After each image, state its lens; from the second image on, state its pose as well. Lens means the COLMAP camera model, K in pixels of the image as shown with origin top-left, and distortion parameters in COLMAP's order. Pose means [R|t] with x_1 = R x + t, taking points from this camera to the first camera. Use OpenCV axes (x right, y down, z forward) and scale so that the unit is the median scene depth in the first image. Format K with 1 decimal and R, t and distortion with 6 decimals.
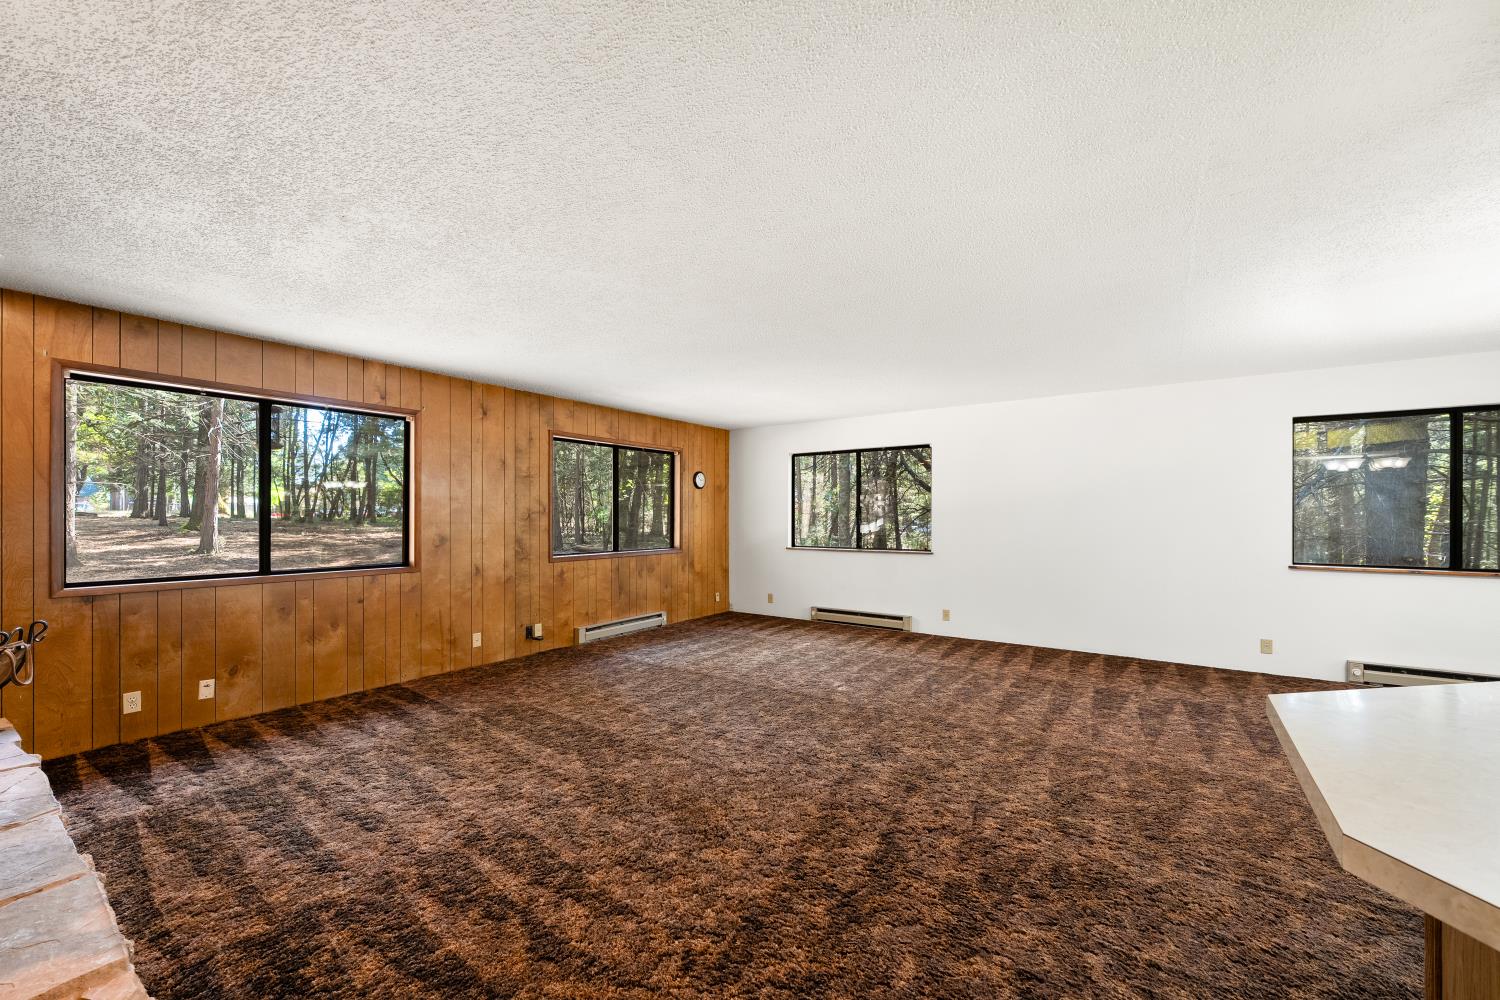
lens RADIAL K [[588.5, 0, 745.7], [0, 588.5, 516.7], [0, 0, 1]] dist [-0.000048, -0.000076]
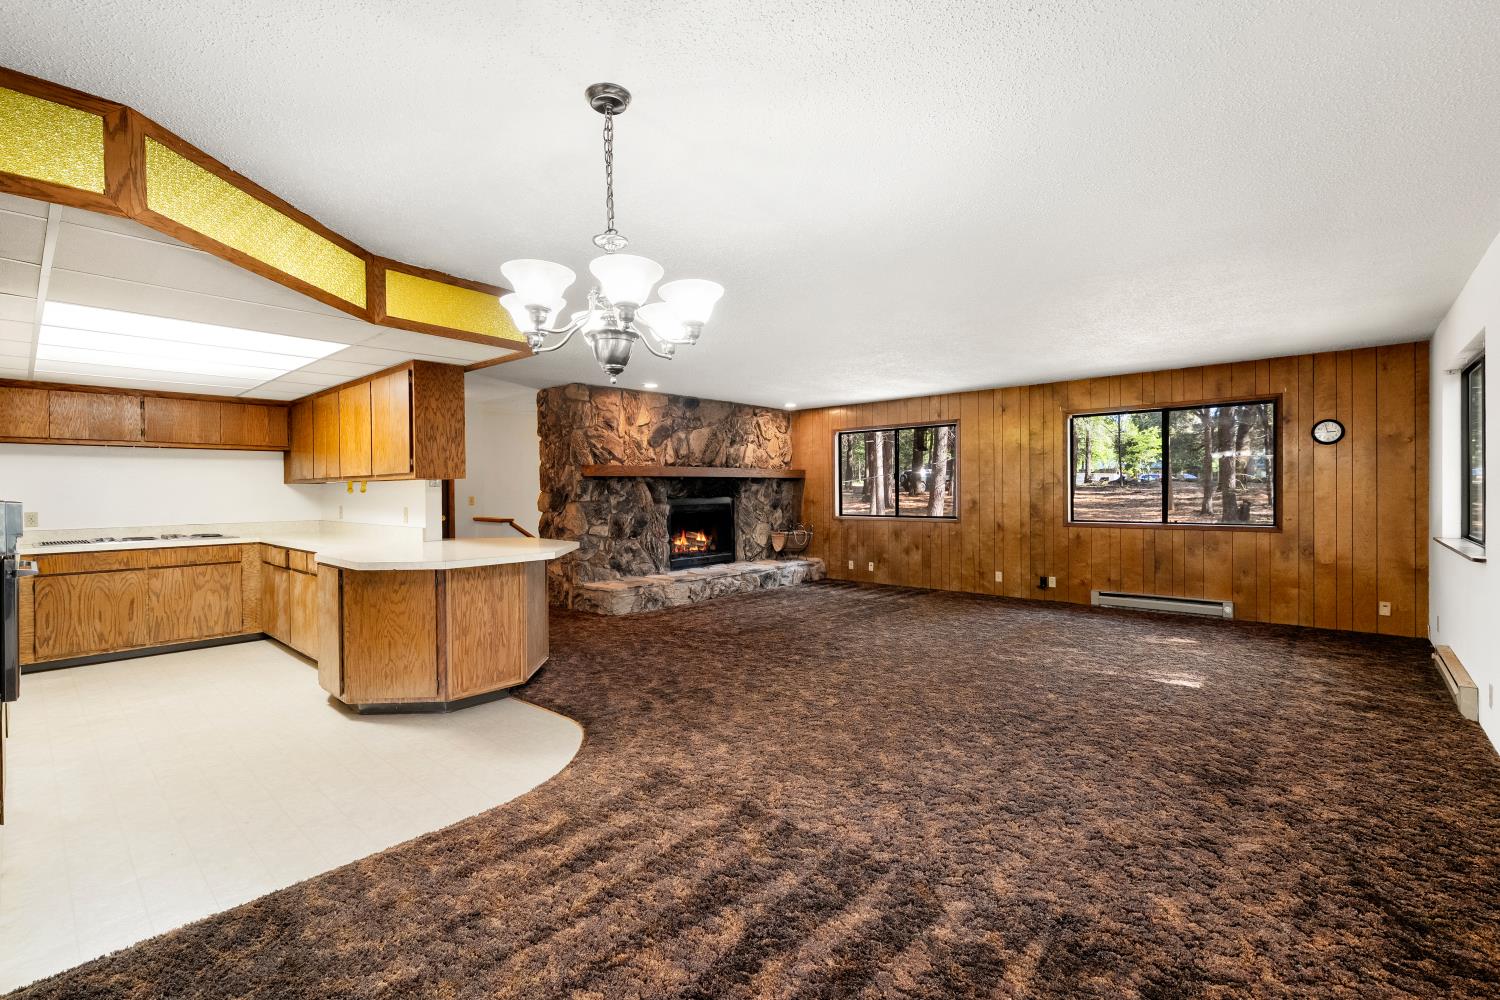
lens RADIAL K [[660.8, 0, 751.4], [0, 660.8, 495.9], [0, 0, 1]] dist [0.000423, 0.000000]
pose [[-0.107612, 0.011295, -0.994129, 1.155346], [0.007709, 0.999915, 0.010526, 0.000017], [0.994163, -0.006531, -0.107690, 0.603037]]
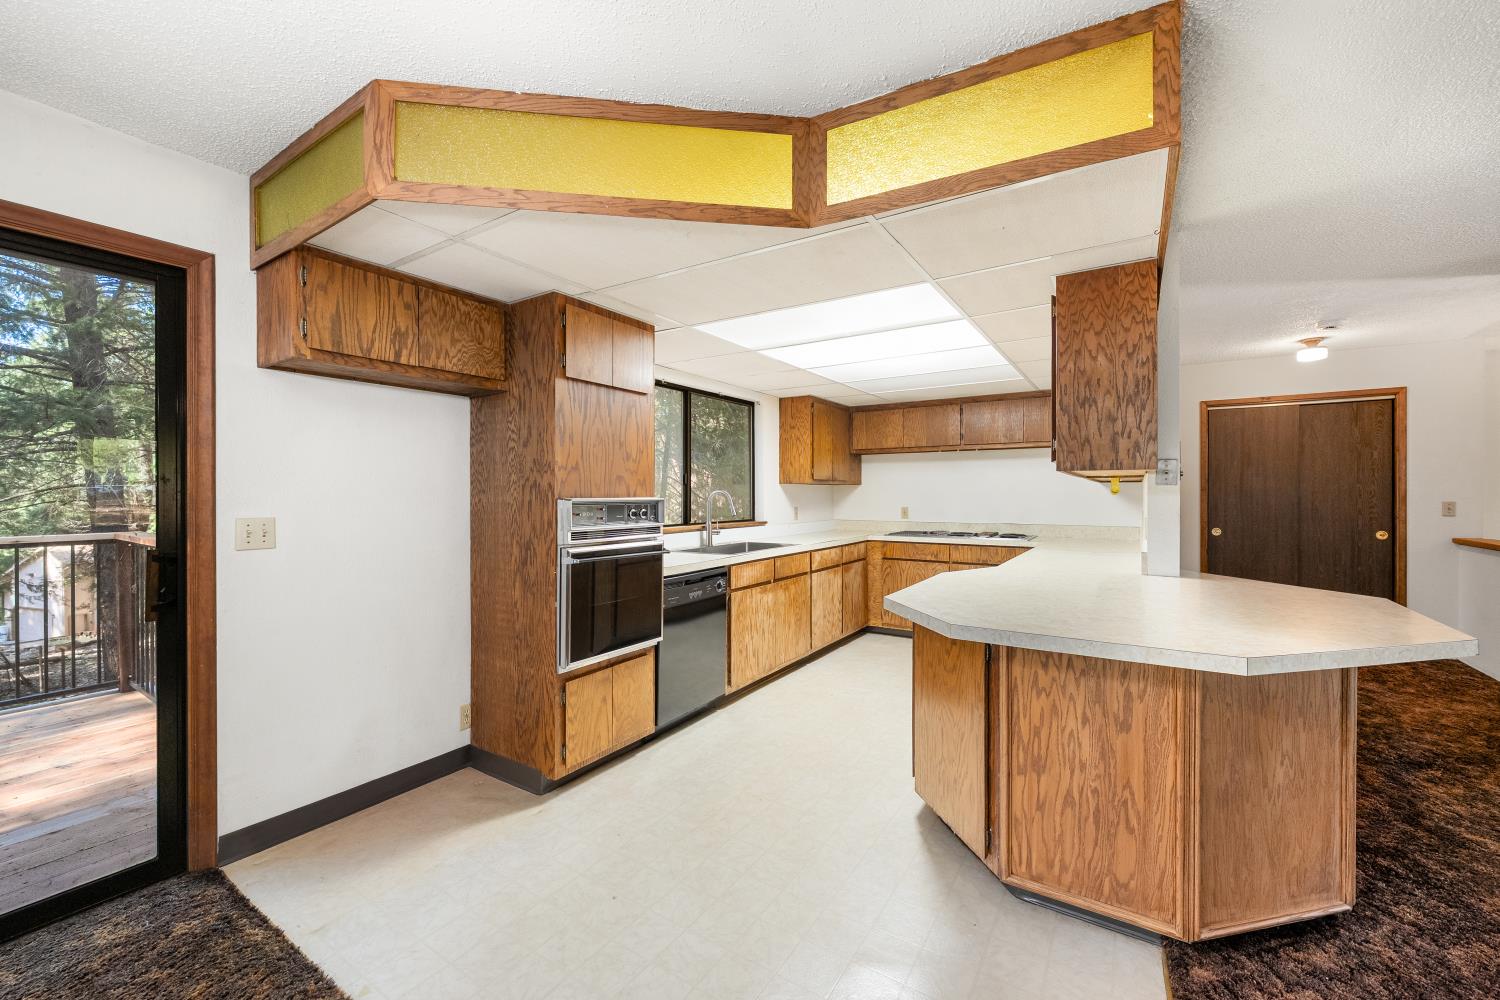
lens RADIAL K [[592.8, 0, 753.2], [0, 592.8, 496.5], [0, 0, 1]] dist [0.000378, -0.000113]
pose [[-0.998659, 0.002029, -0.051739, 0.611490], [0.001768, 0.999985, 0.005092, 0.000040], [0.051749, 0.004994, -0.998648, 0.533020]]
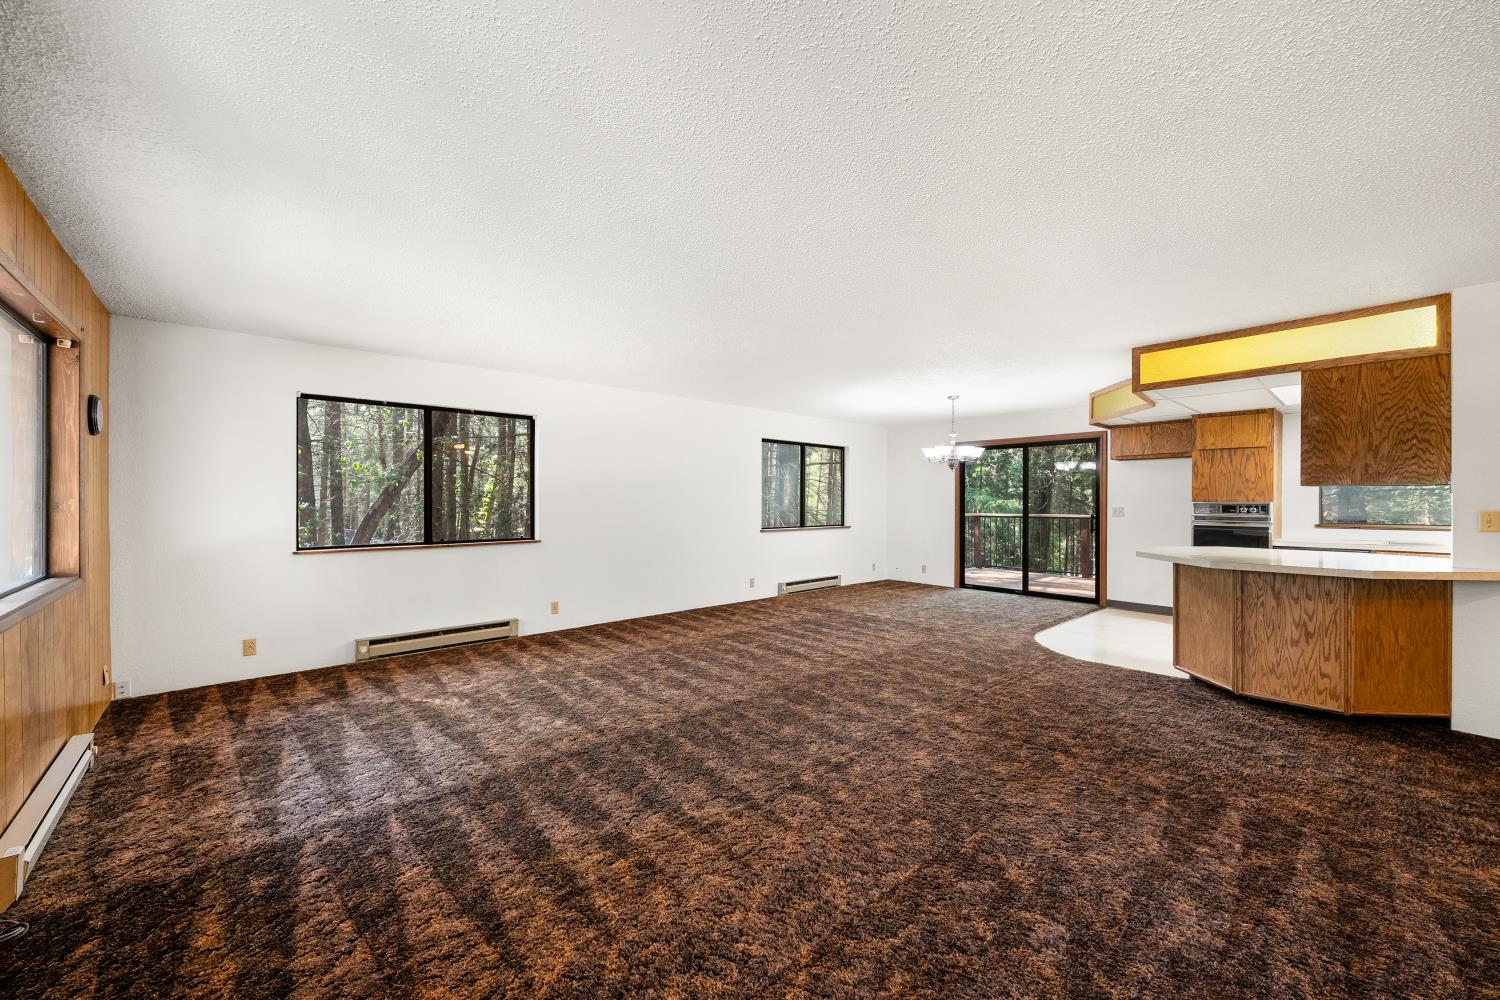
lens RADIAL K [[581.4, 0, 749.7], [0, 581.4, 497.8], [0, 0, 1]] dist [-0.000064, -0.000200]
pose [[0.211963, 0.004022, 0.977269, -0.591173], [-0.000295, 0.999992, -0.004051, 0.001253], [-0.977278, 0.000570, 0.211962, 0.647154]]
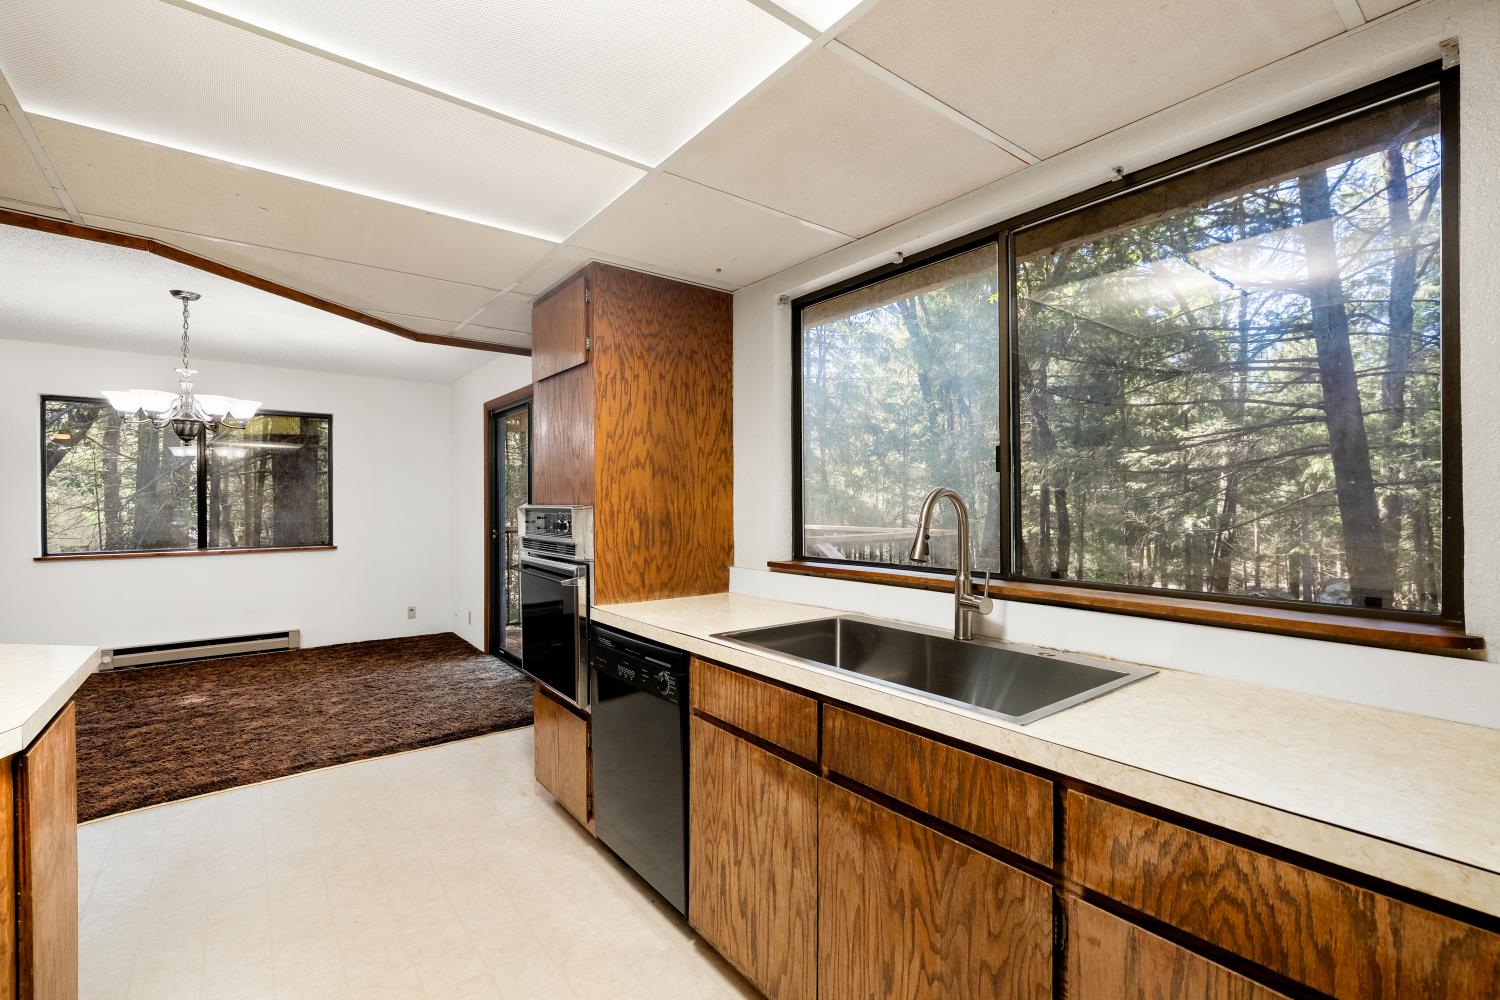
lens RADIAL K [[646.7, 0, 750.0], [0, 646.7, 500.0], [0, 0, 1]] dist [0.000668, 0.000025]
pose [[0.278558, -0.000151, 0.960419, 0.260106], [0.005228, 0.999985, -0.001360, 0.000703], [-0.960405, 0.005400, 0.278555, -0.321099]]
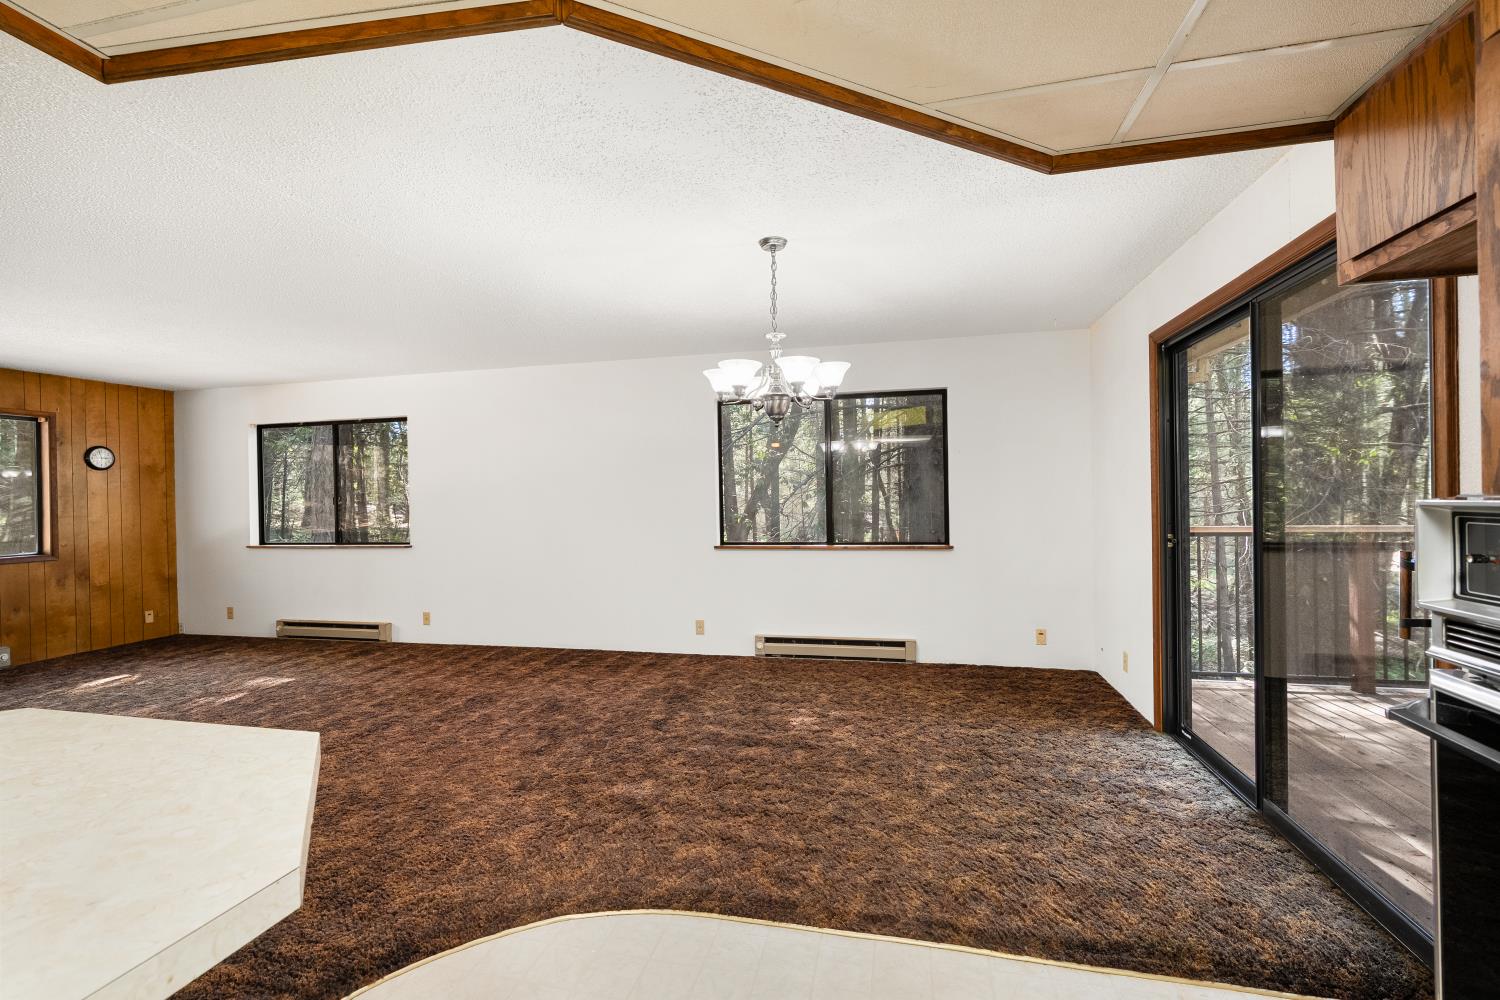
lens RADIAL K [[646.7, 0, 750.0], [0, 646.7, 500.0], [0, 0, 1]] dist [0.000668, 0.000025]
pose [[0.925035, -0.017661, 0.379472, 0.531974], [0.017606, 0.999838, 0.003615, 0.000663], [-0.379475, 0.003337, 0.925196, -0.054892]]
